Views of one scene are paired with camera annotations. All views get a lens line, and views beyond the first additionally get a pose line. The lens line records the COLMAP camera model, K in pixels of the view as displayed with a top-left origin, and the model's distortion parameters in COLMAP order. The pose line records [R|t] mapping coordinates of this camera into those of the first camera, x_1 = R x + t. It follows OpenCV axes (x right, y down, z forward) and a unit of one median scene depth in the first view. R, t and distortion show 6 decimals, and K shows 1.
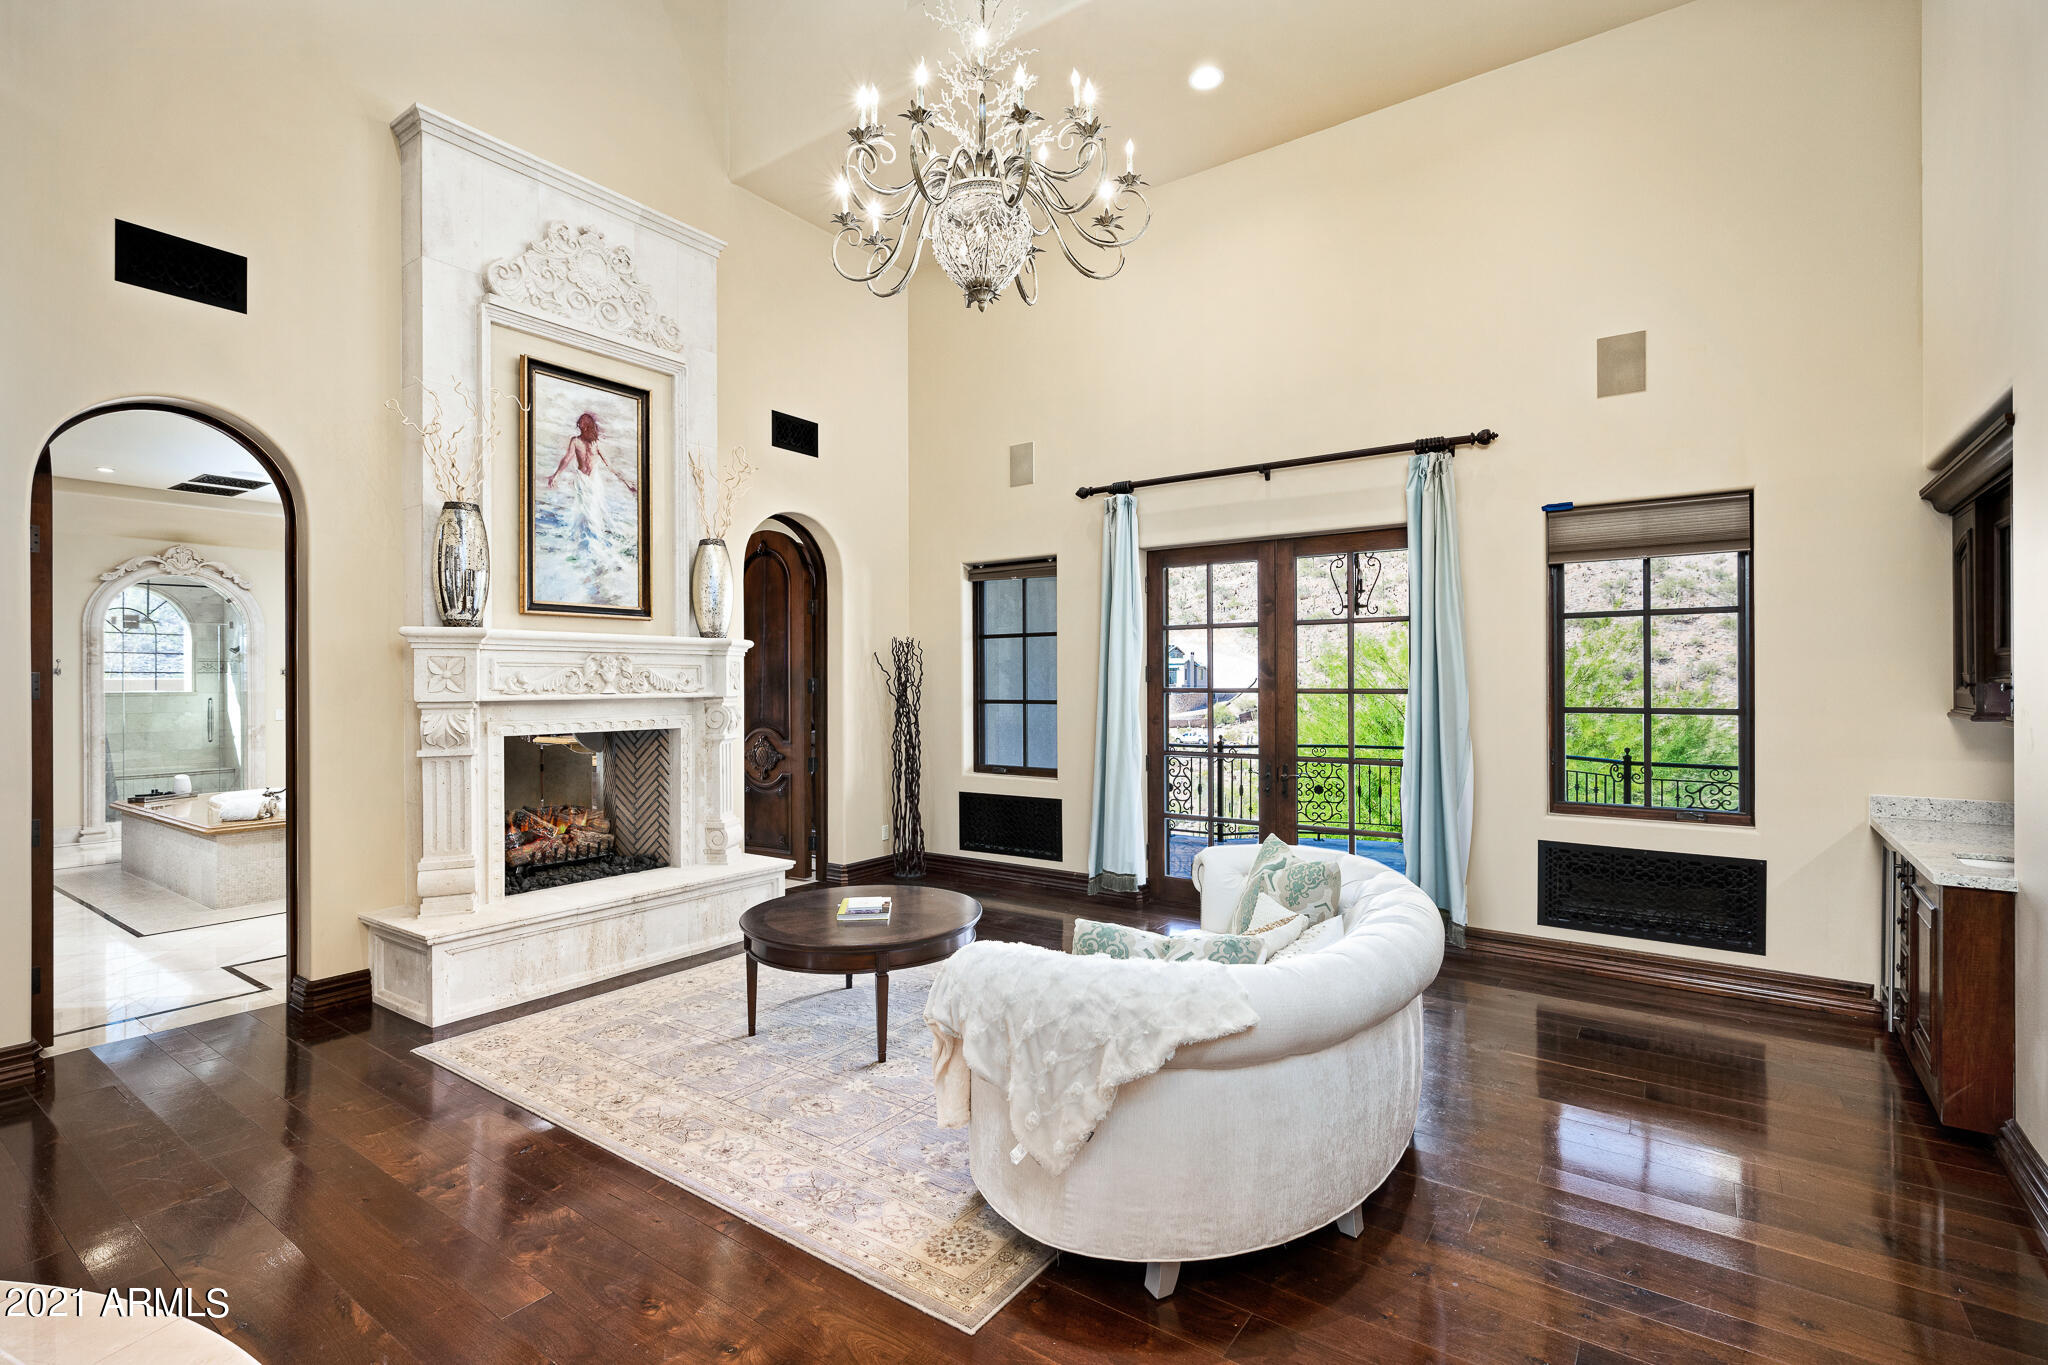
lens RADIAL K [[925.6, 0, 965.2], [0, 925.6, 692.0], [0, 0, 1]] dist [0.001849, -0.000613]
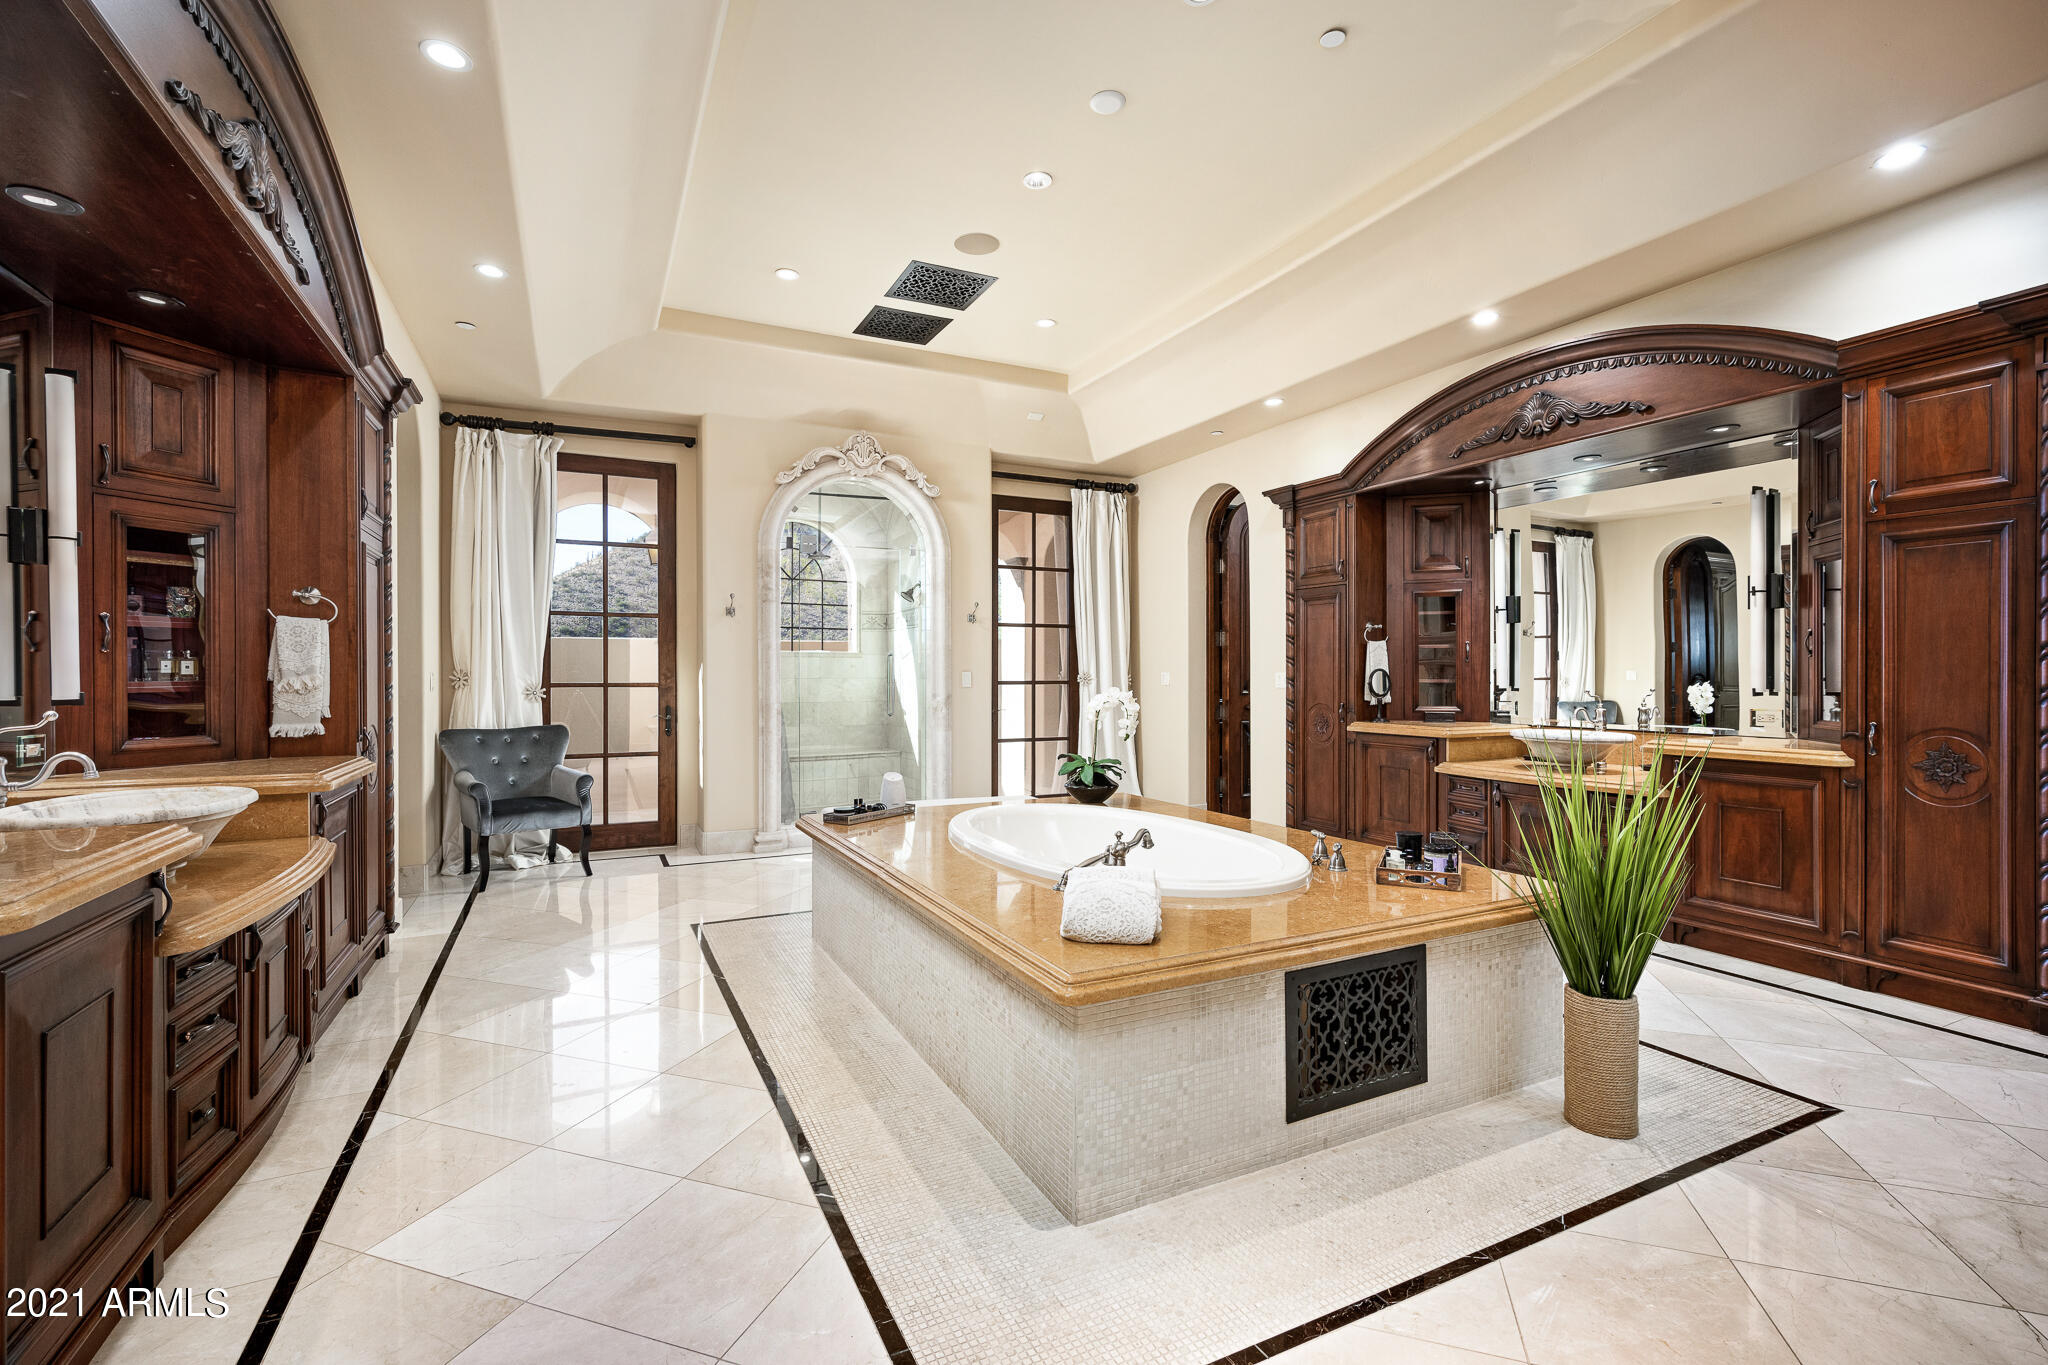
lens RADIAL K [[925.6, 0, 1019.7], [0, 925.6, 669.8], [0, 0, 1]] dist [0.001849, -0.000613]
pose [[0.885155, -0.008086, -0.465226, -0.426007], [0.006442, 0.999966, -0.005124, 0.027265], [0.465252, 0.001538, 0.885177, 0.446364]]
